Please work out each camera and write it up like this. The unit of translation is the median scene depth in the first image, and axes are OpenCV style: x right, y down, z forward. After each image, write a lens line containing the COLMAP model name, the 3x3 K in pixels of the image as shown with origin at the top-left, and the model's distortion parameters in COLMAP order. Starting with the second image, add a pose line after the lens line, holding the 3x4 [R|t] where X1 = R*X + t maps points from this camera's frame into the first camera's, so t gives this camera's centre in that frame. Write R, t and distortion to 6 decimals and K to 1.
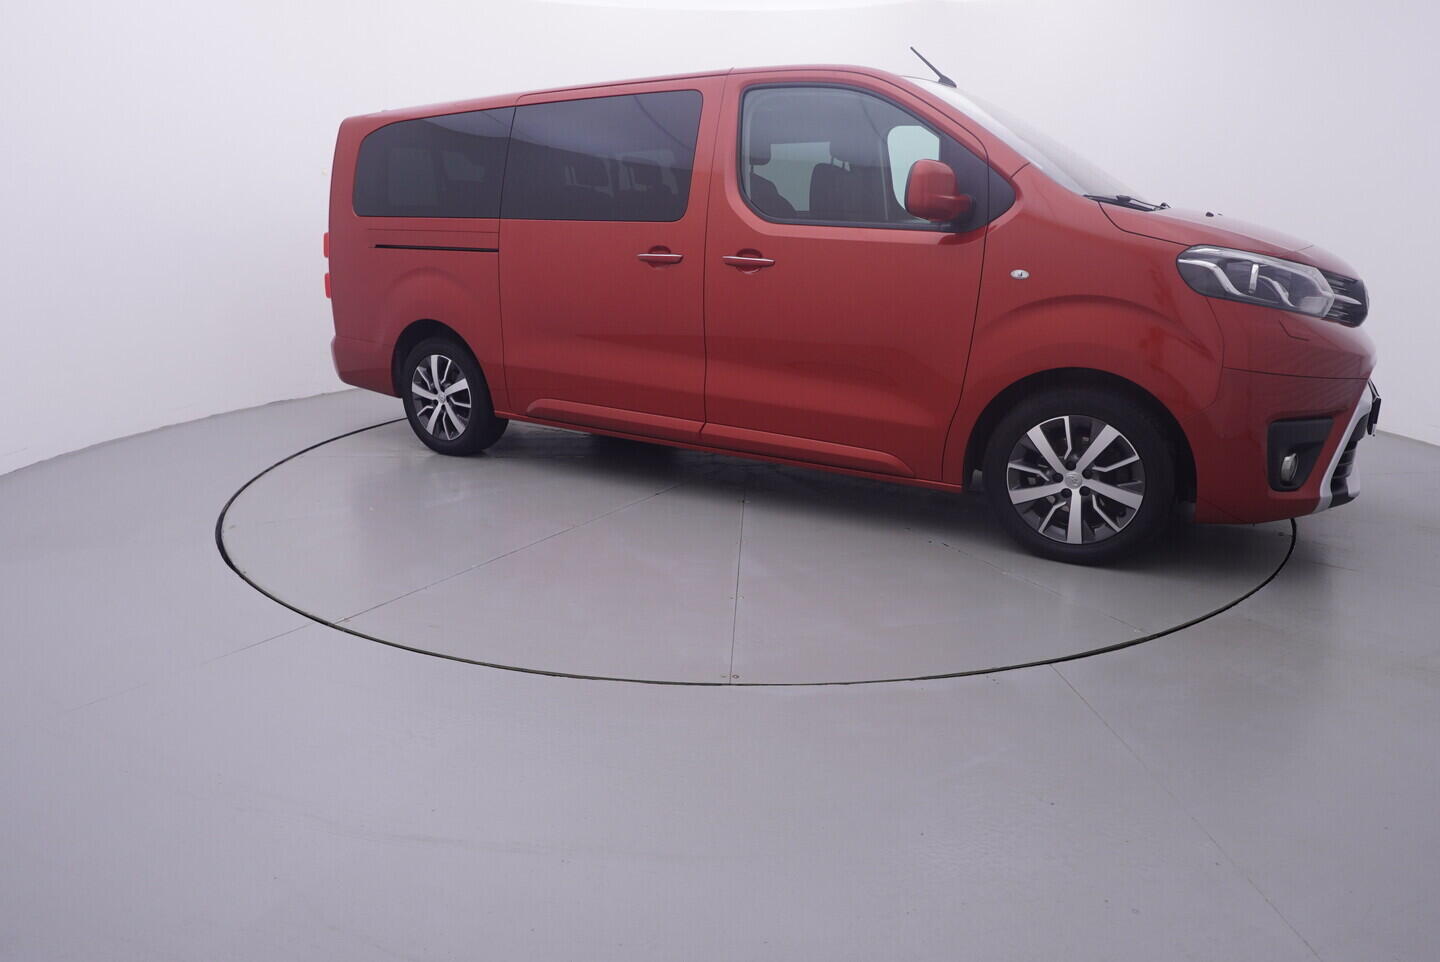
lens RADIAL K [[927.8, 0, 693.1], [0, 927.8, 513.8], [0, 0, 1]] dist [0.003075, -0.001837]
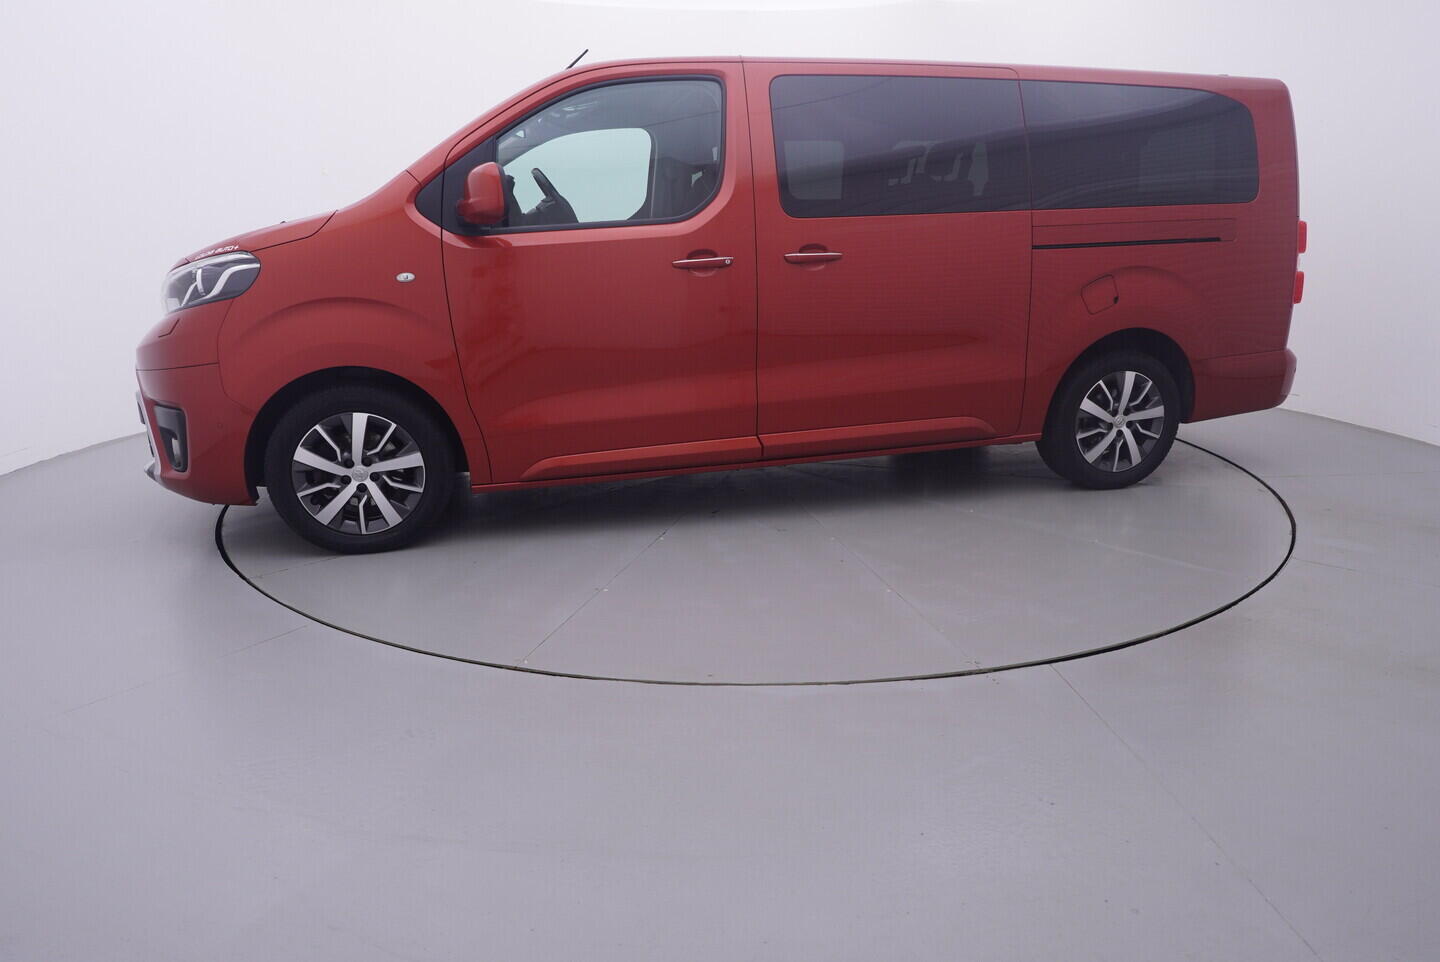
lens RADIAL K [[927.8, 0, 718.5], [0, 927.8, 481.8], [0, 0, 1]] dist [0.003075, -0.001837]
pose [[0.801156, -0.214104, 0.558845, -0.546511], [0.234622, 0.971426, 0.035819, -0.097132], [-0.550546, 0.102421, 0.828498, 0.268888]]
